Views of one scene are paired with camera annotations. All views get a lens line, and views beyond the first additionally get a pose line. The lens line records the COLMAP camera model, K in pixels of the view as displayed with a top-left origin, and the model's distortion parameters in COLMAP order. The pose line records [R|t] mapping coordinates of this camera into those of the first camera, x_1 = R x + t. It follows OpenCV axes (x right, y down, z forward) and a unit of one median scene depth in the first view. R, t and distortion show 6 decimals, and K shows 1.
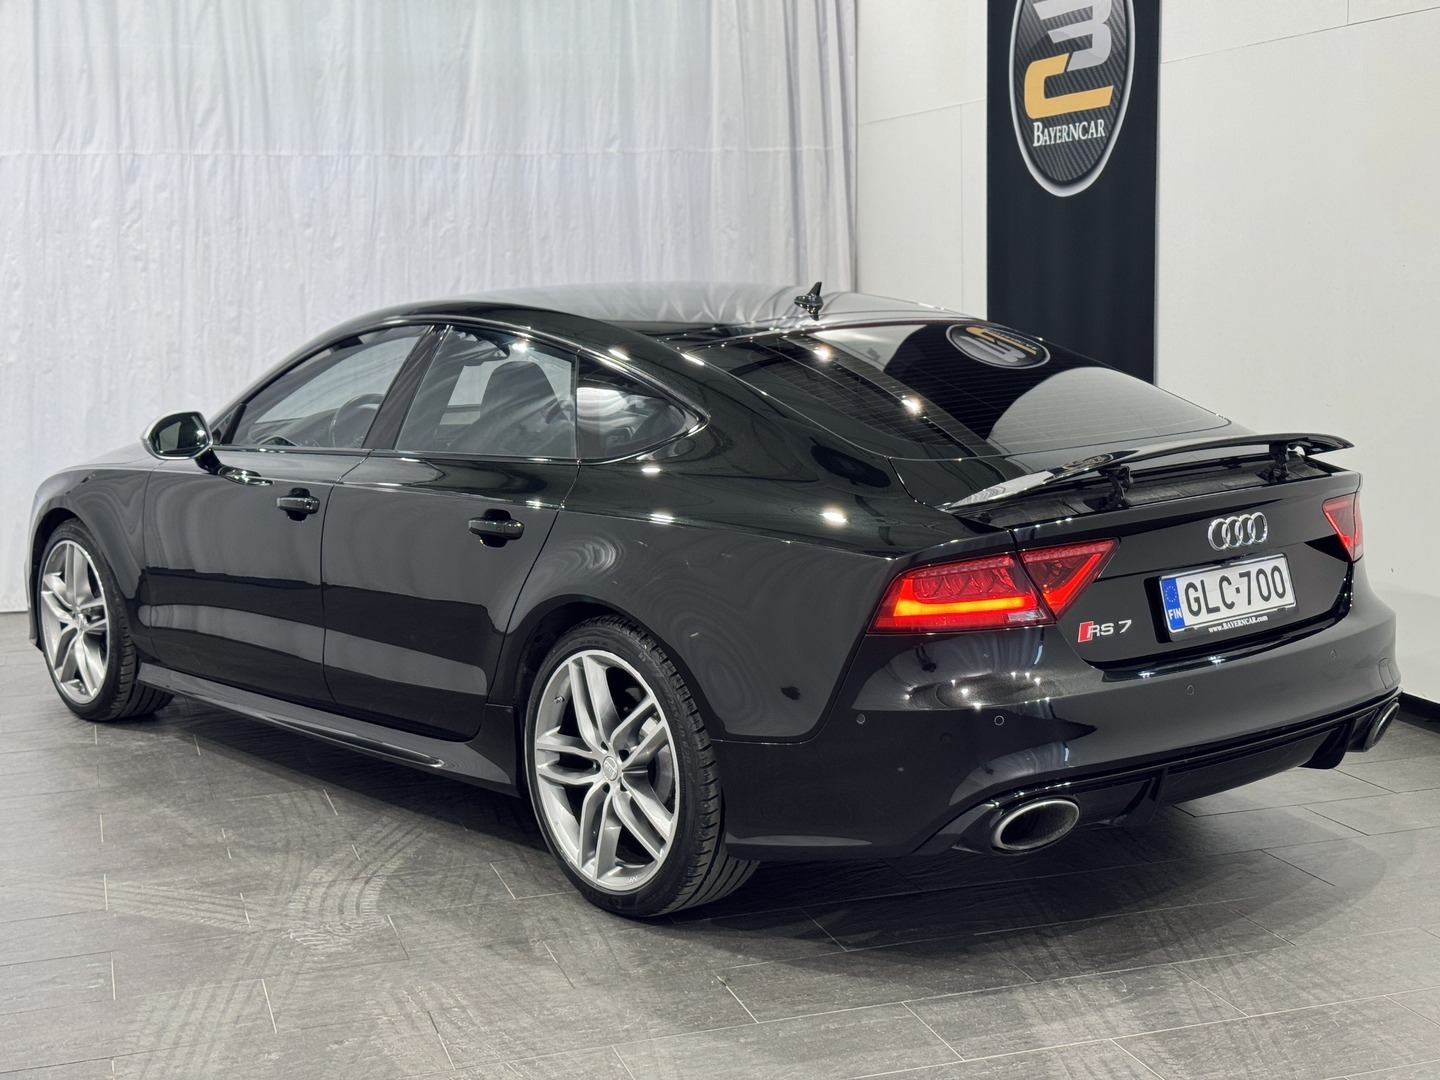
lens RADIAL K [[2015.8, 0, 705.3], [0, 2015.8, 545.9], [0, 0, 1]] dist [0.116010, 0.000000]
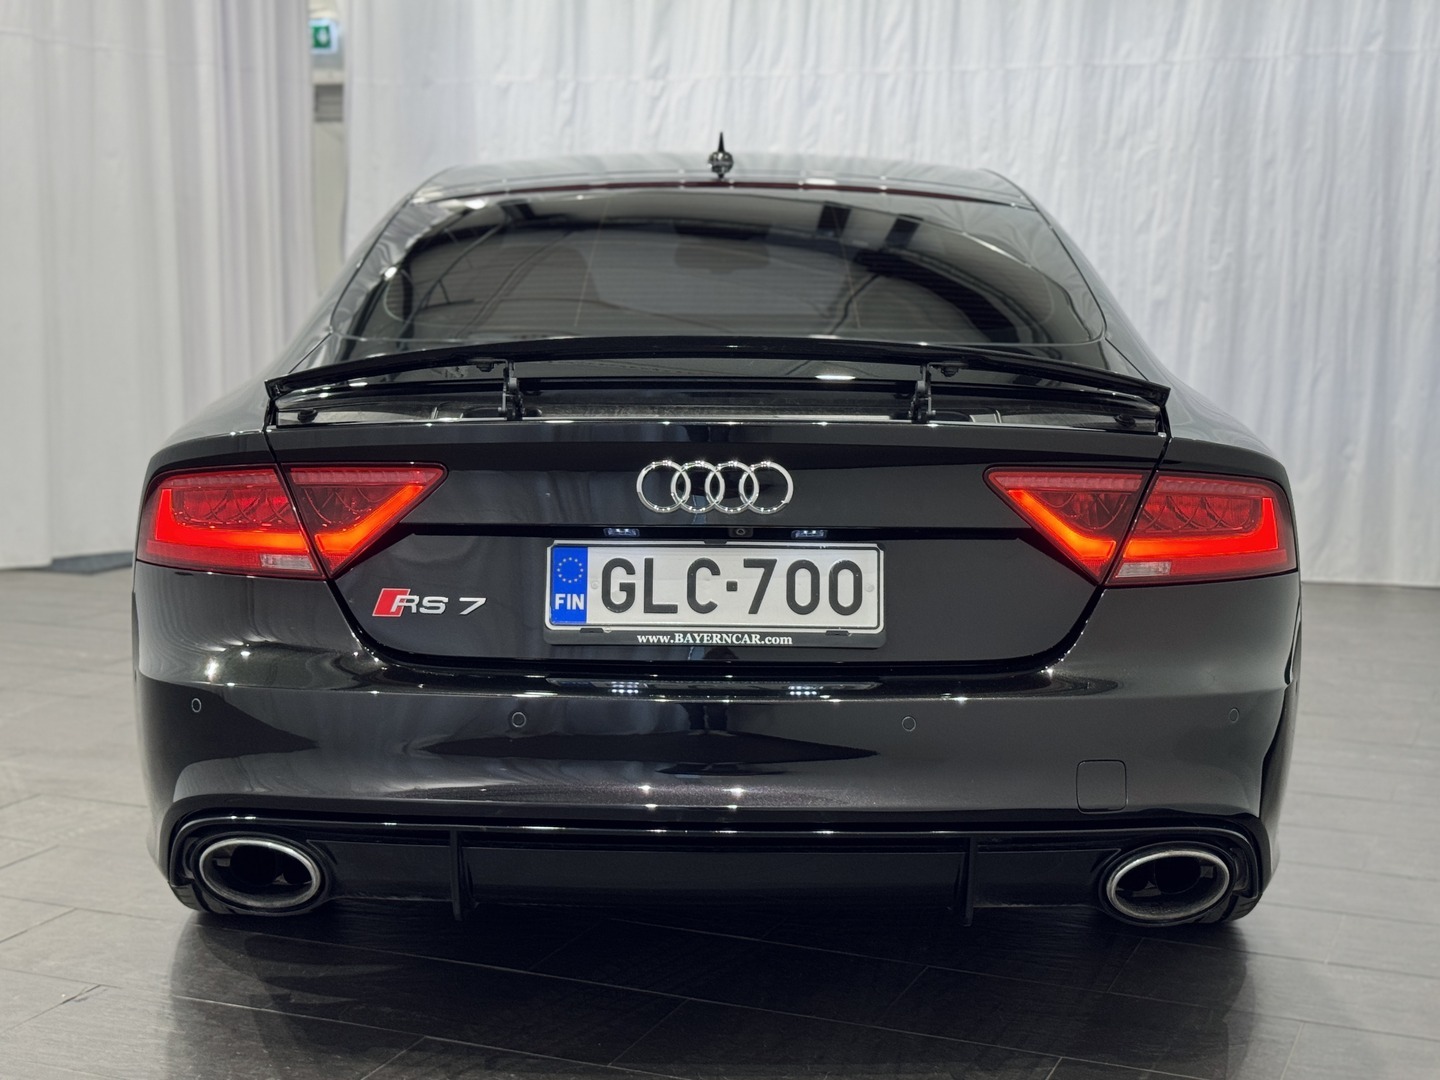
lens RADIAL K [[2015.8, 0, 693.3], [0, 2015.8, 552.8], [0, 0, 1]] dist [0.116010, 0.000000]
pose [[0.753926, 0.120685, -0.645779, 0.301871], [-0.121641, 0.991629, 0.043307, -0.006006], [0.645600, 0.045903, 0.762295, 0.250542]]
